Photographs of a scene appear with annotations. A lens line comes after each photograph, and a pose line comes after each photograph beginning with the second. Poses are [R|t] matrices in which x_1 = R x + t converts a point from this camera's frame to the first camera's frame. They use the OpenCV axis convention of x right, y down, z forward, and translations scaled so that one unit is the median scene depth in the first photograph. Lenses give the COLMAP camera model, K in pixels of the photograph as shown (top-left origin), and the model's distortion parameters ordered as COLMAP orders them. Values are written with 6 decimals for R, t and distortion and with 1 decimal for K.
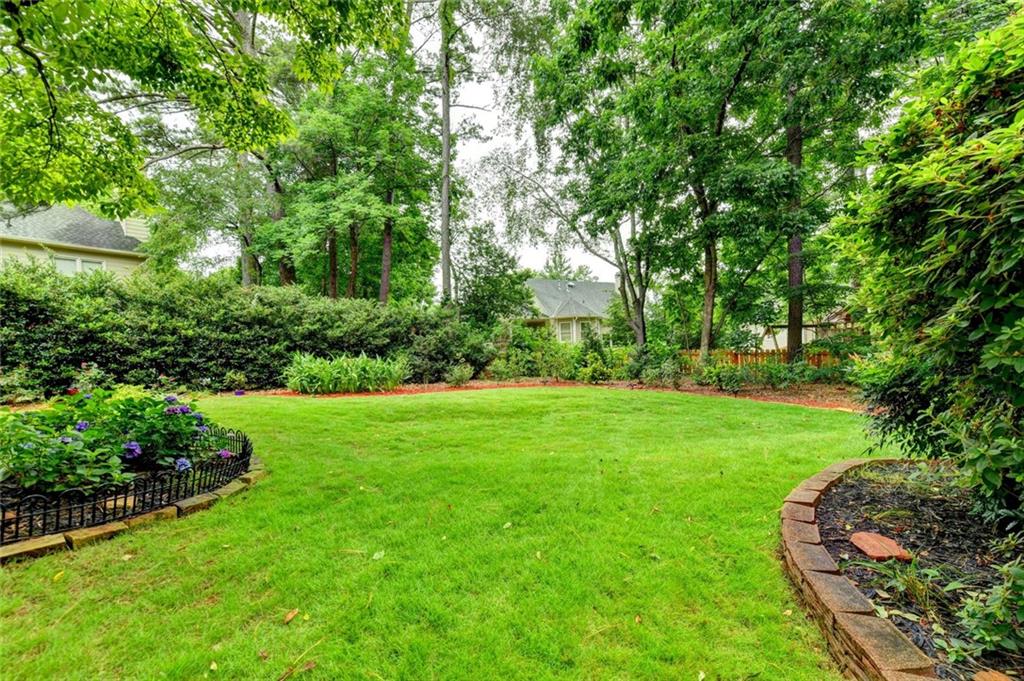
lens RADIAL K [[411.9, 0, 506.3], [0, 411.9, 346.4], [0, 0, 1]] dist [-0.009099, -0.000135]
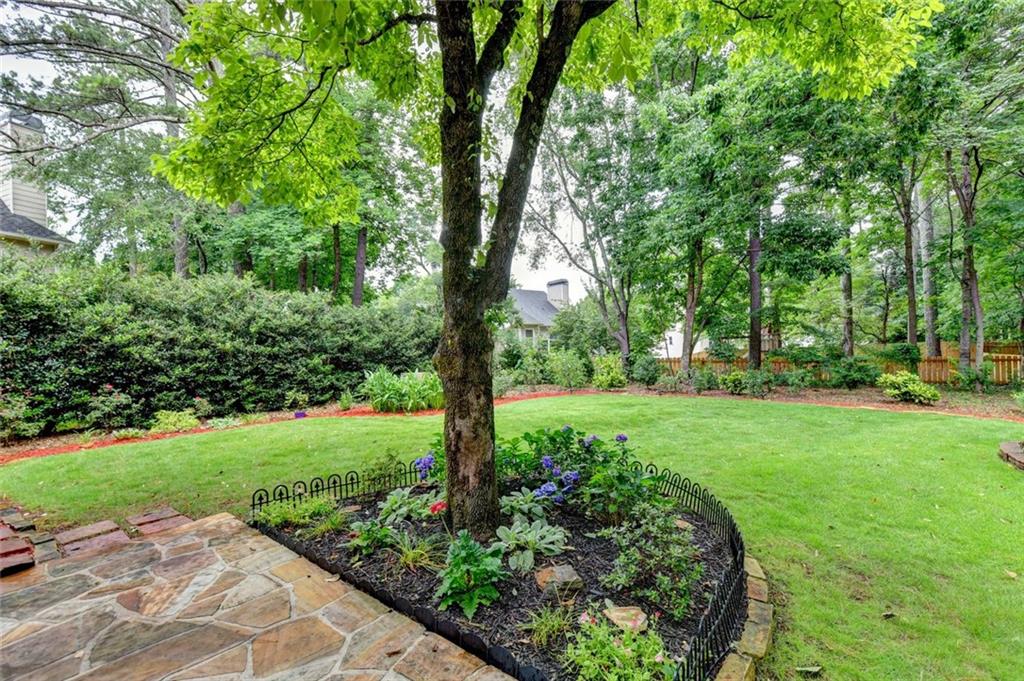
lens RADIAL K [[411.9, 0, 532.1], [0, 411.9, 348.1], [0, 0, 1]] dist [-0.009099, -0.000135]
pose [[0.961794, -0.000554, 0.273774, -0.316377], [0.002611, 0.999971, -0.007149, -0.016809], [-0.273762, 0.007590, 0.961767, 0.009512]]
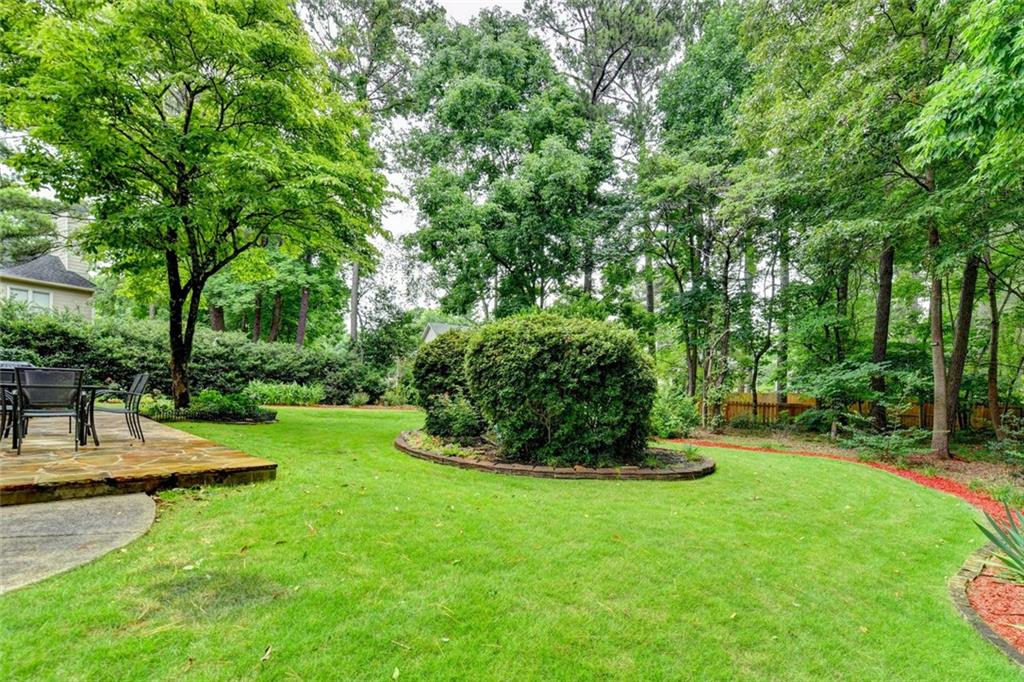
lens RADIAL K [[409.8, 0, 508.8], [0, 409.8, 389.2], [0, 0, 1]] dist [-0.011289, 0.000015]
pose [[0.975290, 0.050706, 0.215031, 0.103878], [-0.052870, 0.998592, 0.004322, -0.004808], [-0.214509, -0.015584, 0.976598, -0.607147]]
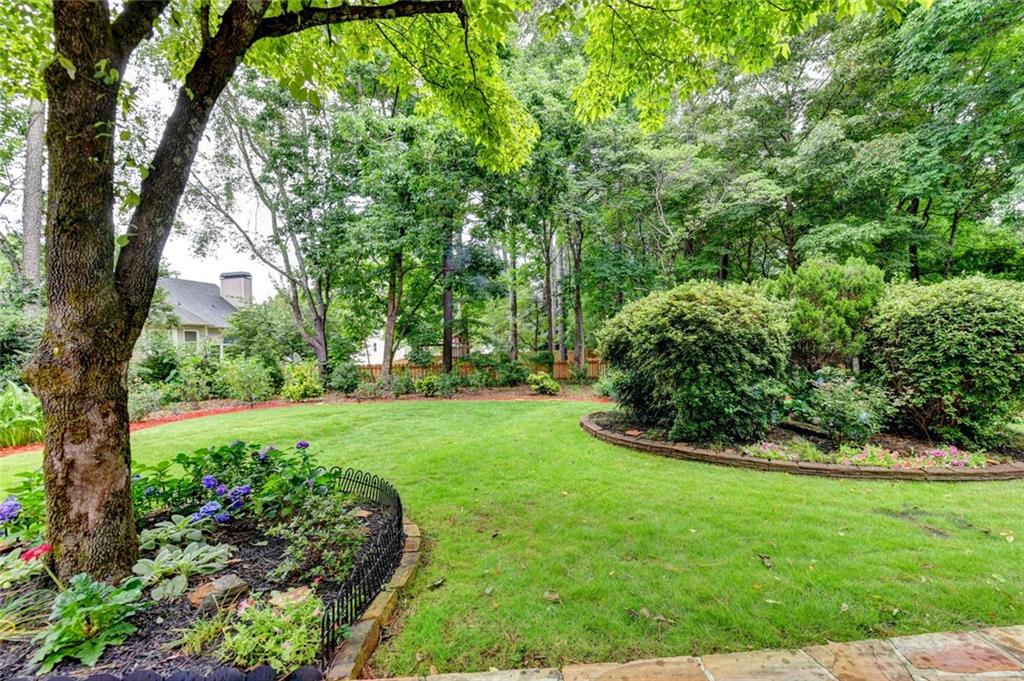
lens RADIAL K [[411.9, 0, 532.4], [0, 411.9, 346.3], [0, 0, 1]] dist [-0.009099, -0.000135]
pose [[0.569045, 0.014124, 0.822185, -0.324741], [0.008625, 0.999695, -0.023142, -0.017549], [-0.822261, 0.020260, 0.568749, -0.030099]]
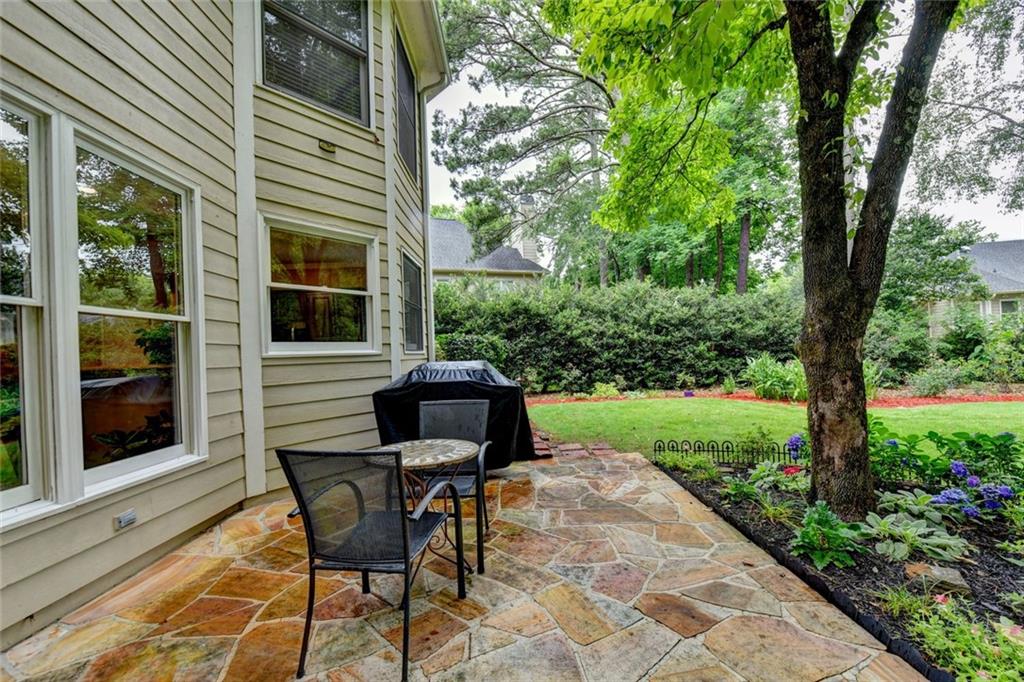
lens RADIAL K [[409.8, 0, 529.7], [0, 409.8, 345.9], [0, 0, 1]] dist [-0.011289, 0.000015]
pose [[0.819405, -0.010705, -0.573114, -0.299220], [0.019204, 0.999777, 0.008782, -0.017596], [0.572893, -0.018202, 0.819428, -0.045525]]
